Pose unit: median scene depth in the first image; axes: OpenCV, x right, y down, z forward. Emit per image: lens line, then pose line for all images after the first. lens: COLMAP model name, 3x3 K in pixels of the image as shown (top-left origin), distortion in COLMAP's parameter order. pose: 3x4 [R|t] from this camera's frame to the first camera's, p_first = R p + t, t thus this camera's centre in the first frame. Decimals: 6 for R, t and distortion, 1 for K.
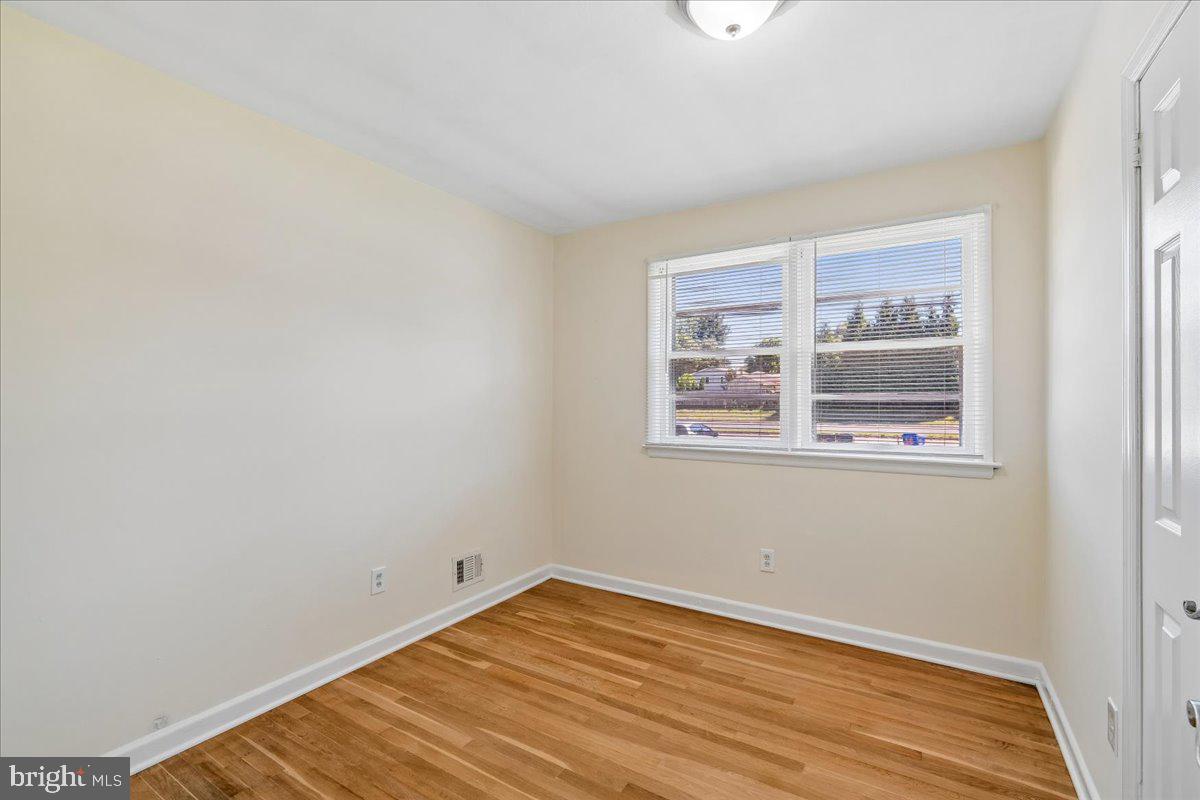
lens RADIAL K [[527.9, 0, 609.6], [0, 527.9, 403.6], [0, 0, 1]] dist [-0.011484, 0.001129]
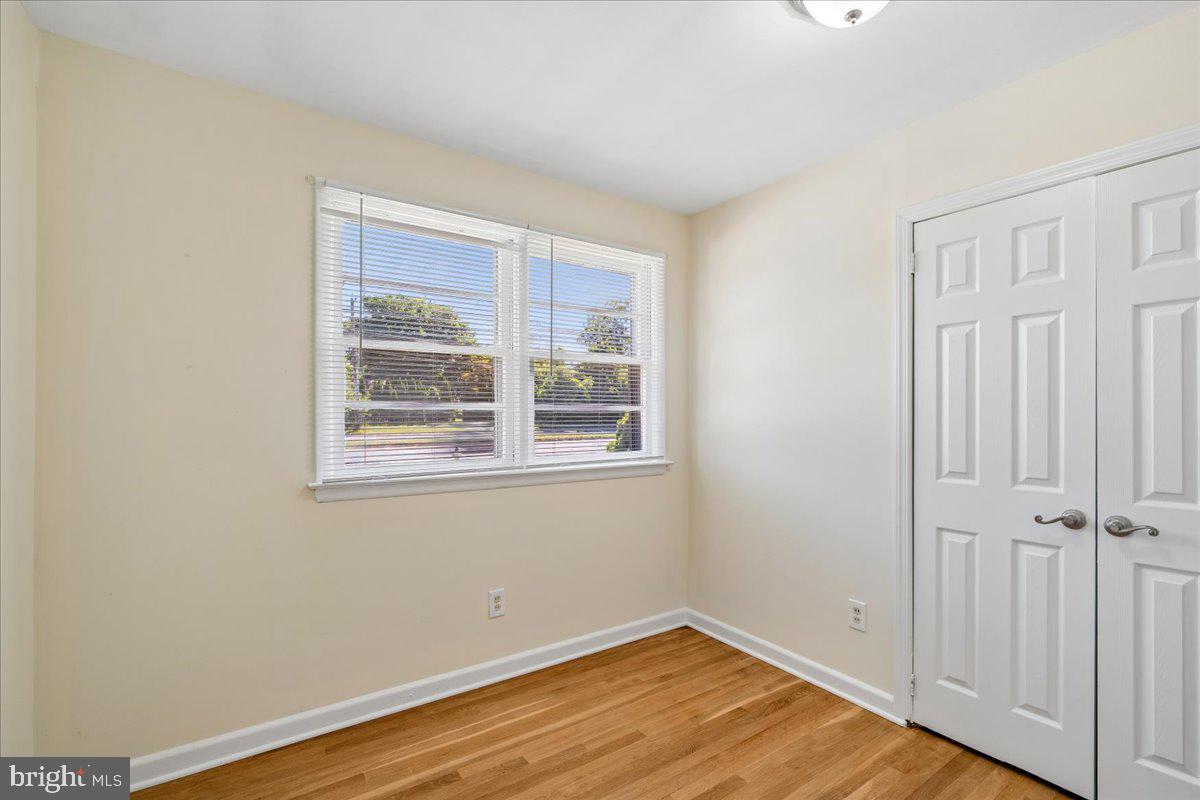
lens RADIAL K [[527.9, 0, 631.9], [0, 527.9, 414.0], [0, 0, 1]] dist [-0.011484, 0.001129]
pose [[0.395358, -0.002131, 0.918525, -0.446130], [-0.001689, 0.999994, 0.003047, -0.004625], [-0.918526, -0.002756, 0.395352, 0.558122]]
